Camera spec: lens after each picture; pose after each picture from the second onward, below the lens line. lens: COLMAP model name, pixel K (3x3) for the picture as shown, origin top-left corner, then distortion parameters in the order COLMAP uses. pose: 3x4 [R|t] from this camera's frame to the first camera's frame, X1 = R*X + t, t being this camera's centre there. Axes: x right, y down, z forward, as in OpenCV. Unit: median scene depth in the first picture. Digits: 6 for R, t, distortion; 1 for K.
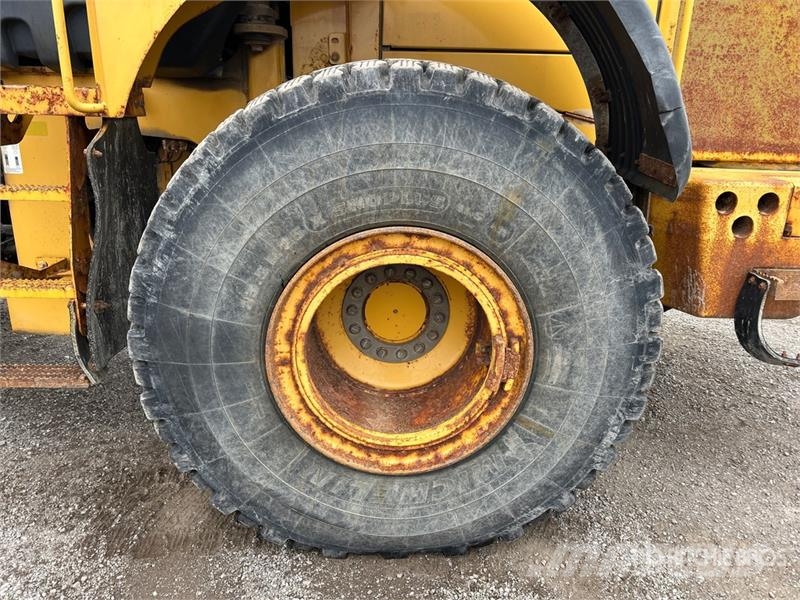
lens RADIAL K [[587.0, 0, 400.0], [0, 587.0, 300.0], [0, 0, 1]] dist [0.066353, -0.083706]
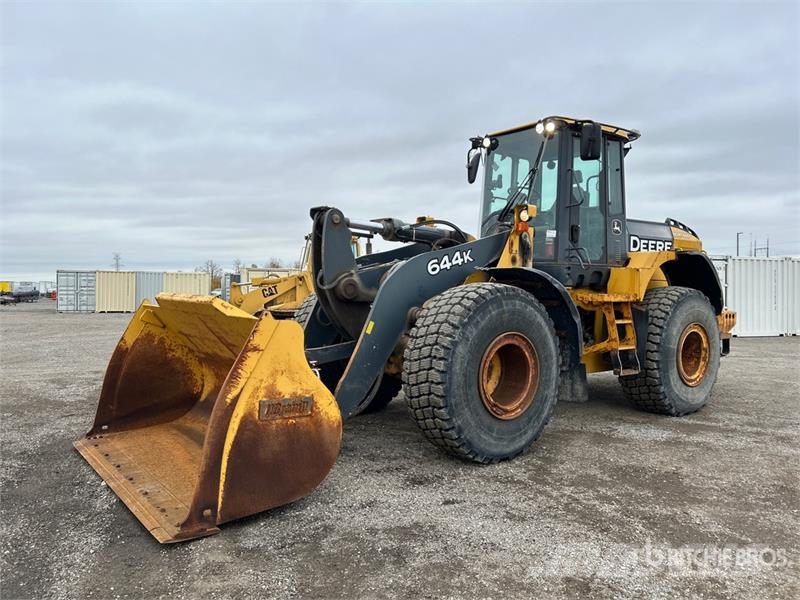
lens RADIAL K [[590.1, 0, 400.0], [0, 590.1, 300.0], [0, 0, 1]] dist [0.127133, -0.176512]
pose [[0.809224, -0.026989, 0.586880, -4.046120], [0.184233, 0.960214, -0.209875, 0.232662], [-0.557866, 0.277959, 0.782000, -1.243895]]
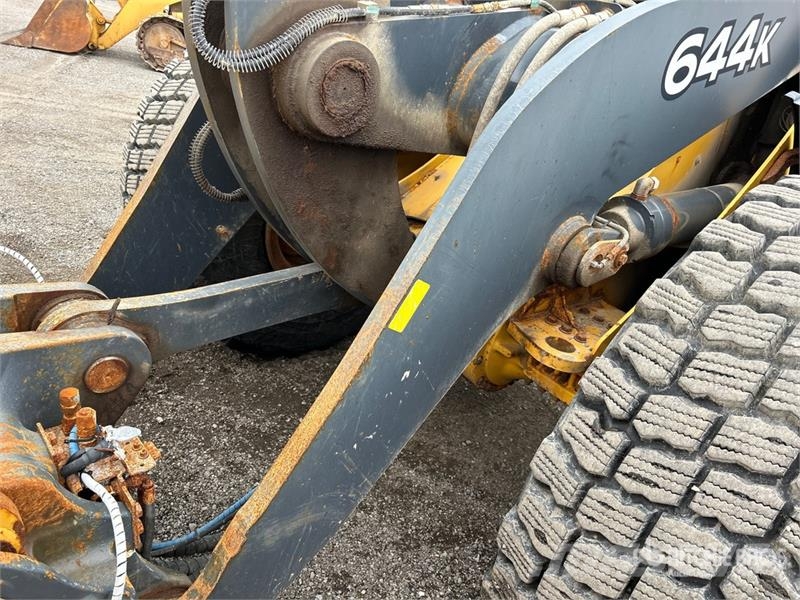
lens RADIAL K [[605.7, 0, 400.0], [0, 605.7, 300.0], [0, 0, 1]] dist [0.049049, -0.048997]
pose [[0.750610, -0.118204, 0.650087, -2.858893], [-0.016061, 0.980313, 0.196793, -0.434875], [-0.660551, -0.158156, 0.733934, 0.741519]]
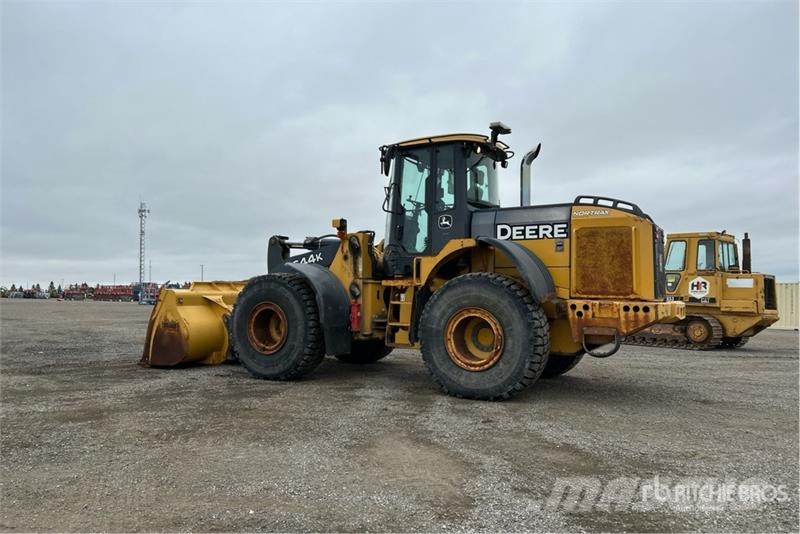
lens RADIAL K [[589.3, 0, 408.5], [0, 589.3, 260.0], [0, 0, 1]] dist [0.133175, -0.178980]
pose [[0.856229, -0.039800, -0.515062, 1.737203], [-0.148905, 0.935697, -0.319840, 0.955414], [0.494671, 0.350552, 0.795244, -2.688257]]
